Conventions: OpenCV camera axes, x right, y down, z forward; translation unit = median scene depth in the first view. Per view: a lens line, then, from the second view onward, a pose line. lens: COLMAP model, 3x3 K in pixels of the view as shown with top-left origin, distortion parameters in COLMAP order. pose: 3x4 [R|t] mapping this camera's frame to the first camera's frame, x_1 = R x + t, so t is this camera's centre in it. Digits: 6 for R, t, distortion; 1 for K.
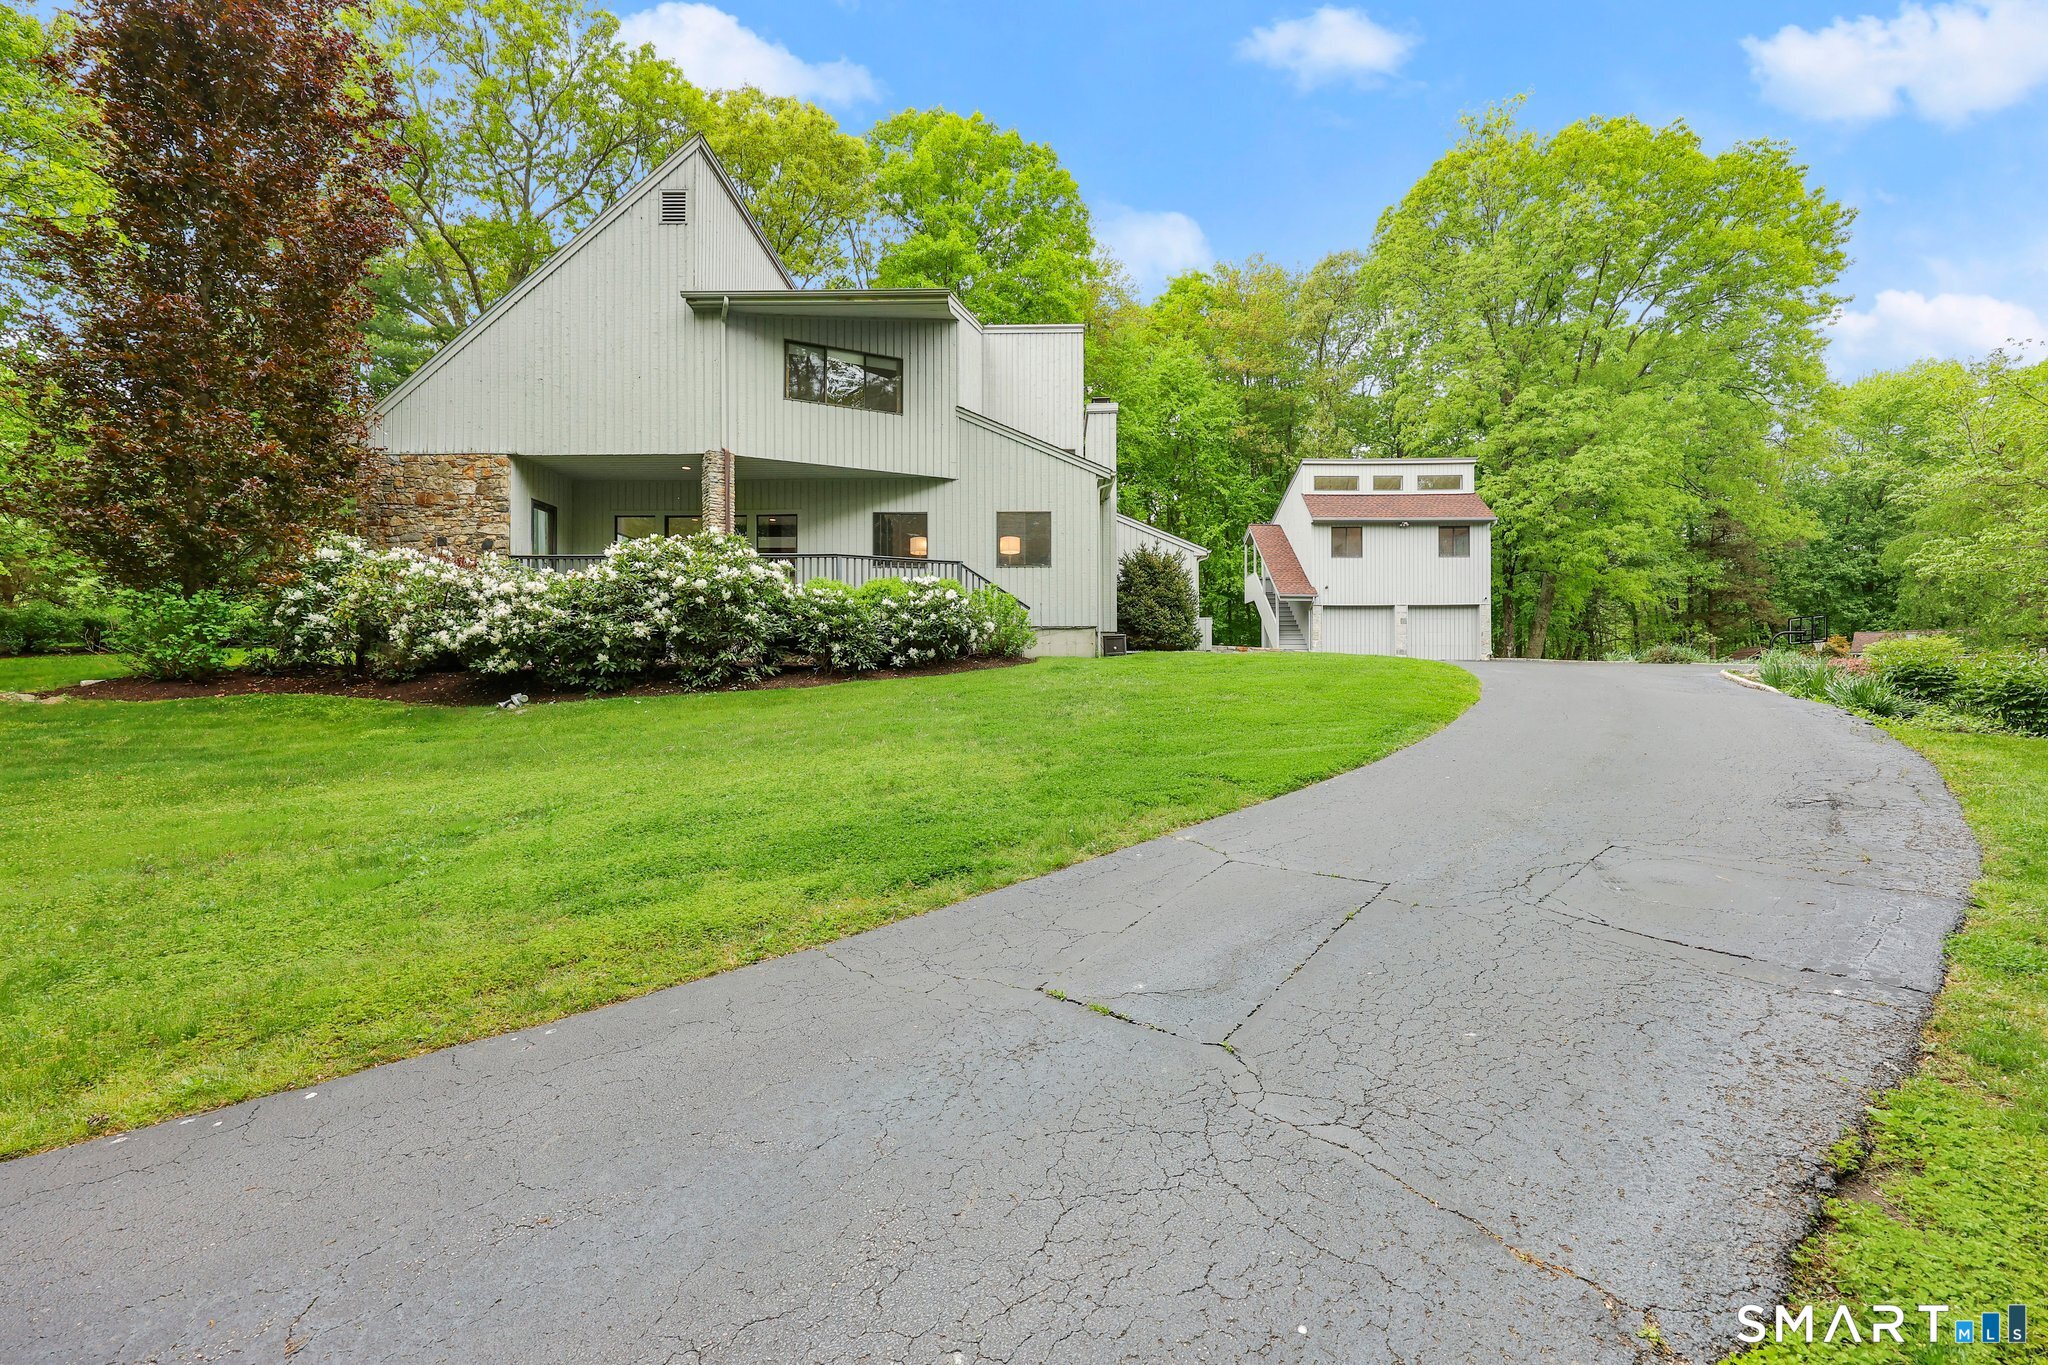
lens RADIAL K [[847.8, 0, 1024.0], [0, 847.8, 682.5], [0, 0, 1]] dist [0.008225, -0.000018]
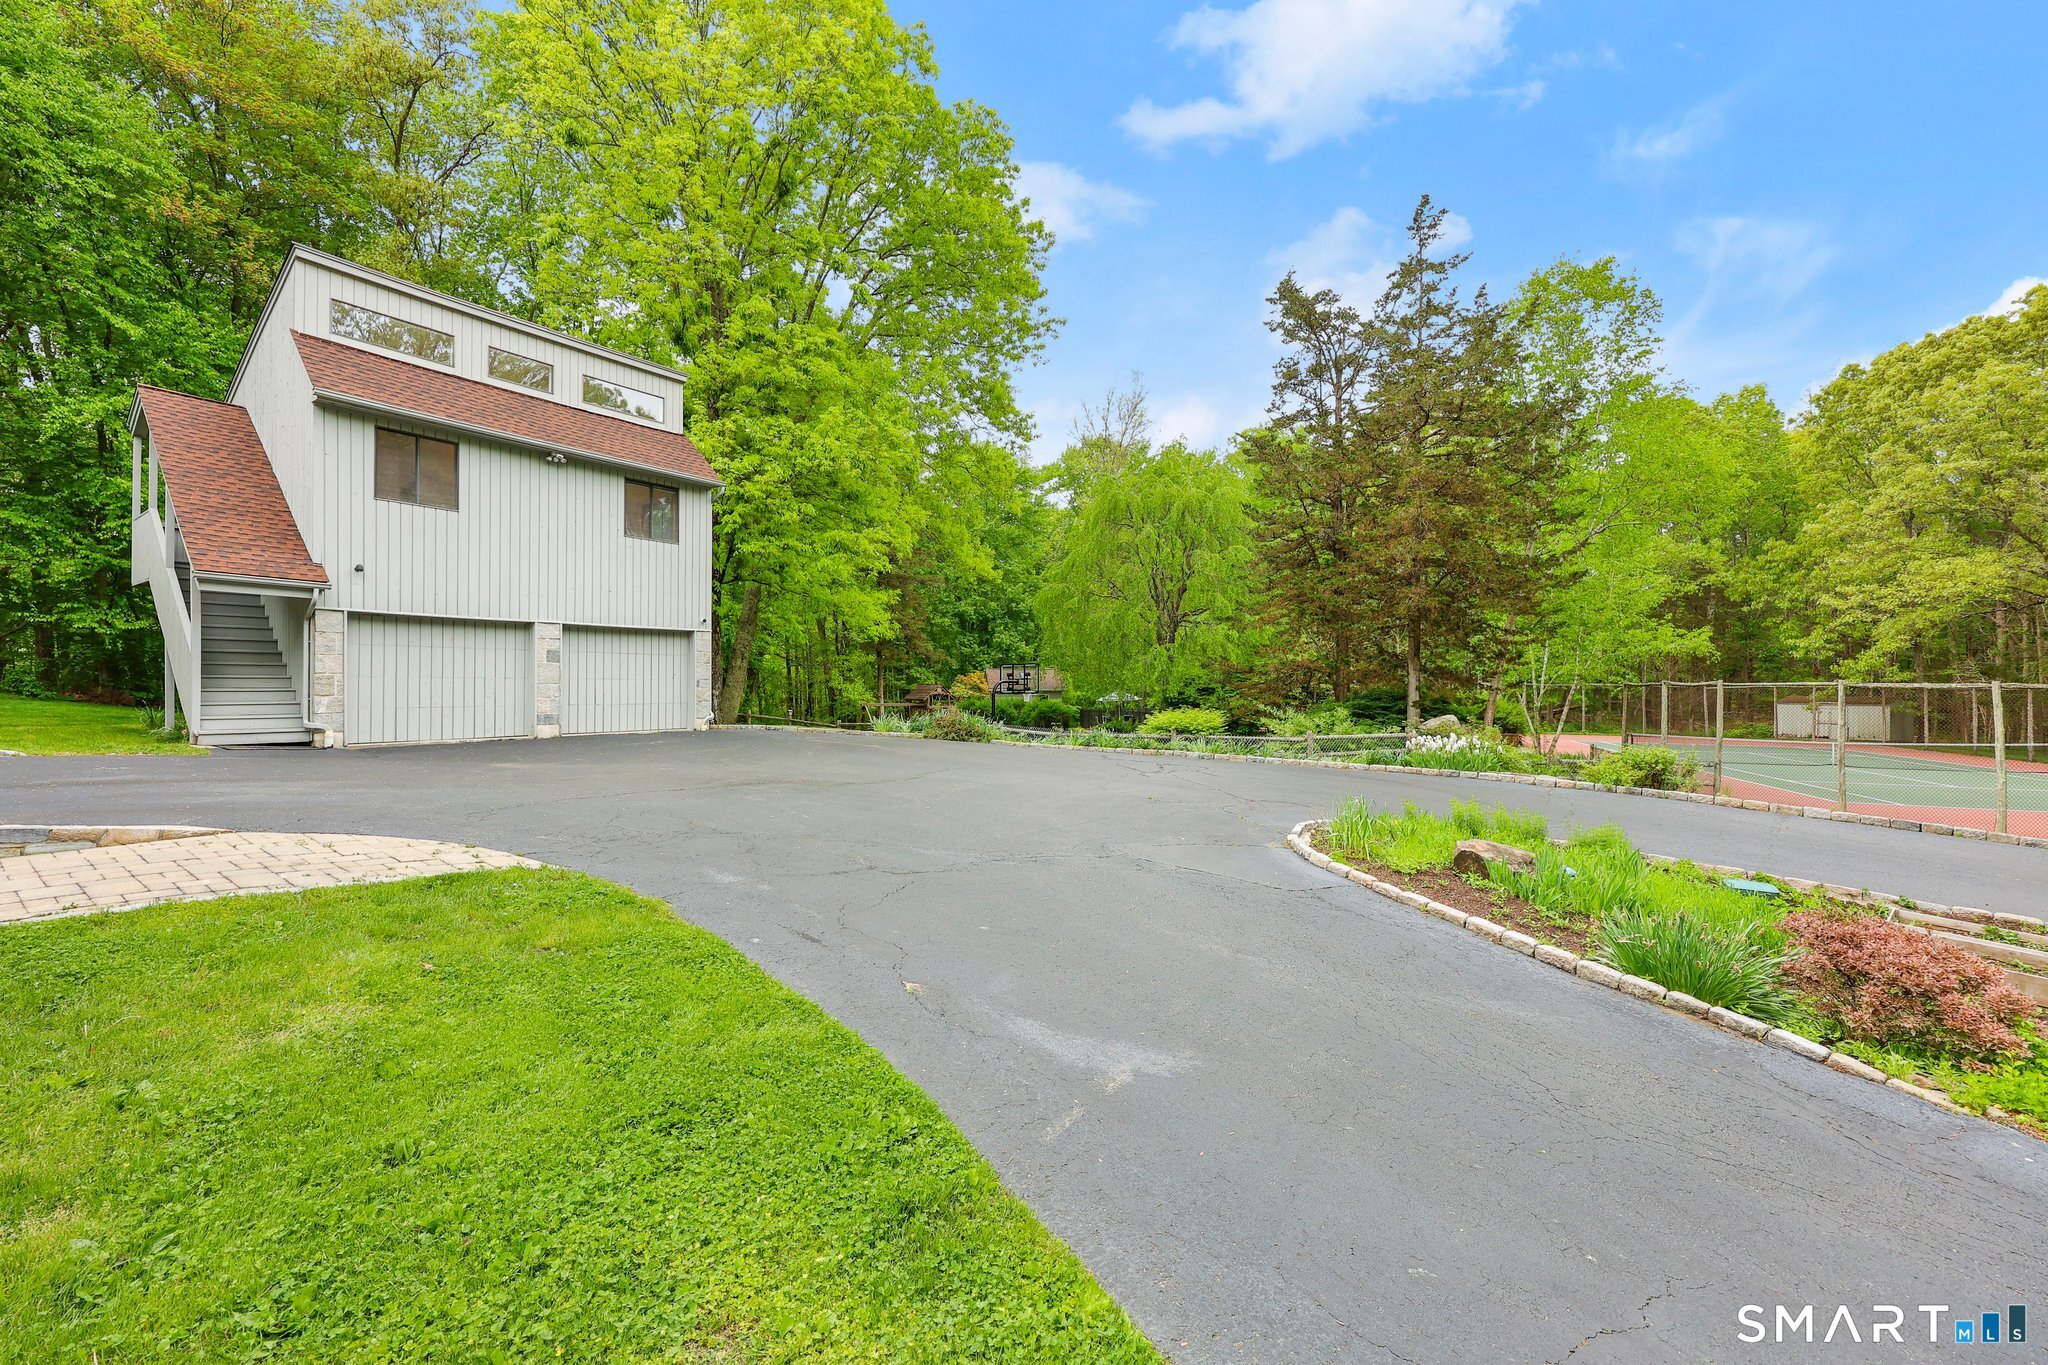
lens RADIAL K [[847.8, 0, 1024.0], [0, 847.8, 682.5], [0, 0, 1]] dist [0.008225, -0.000018]
pose [[0.595405, 0.008508, 0.803381, 0.211083], [-0.010244, 0.999943, -0.002997, -0.057369], [-0.803360, -0.006446, 0.595458, 0.480987]]
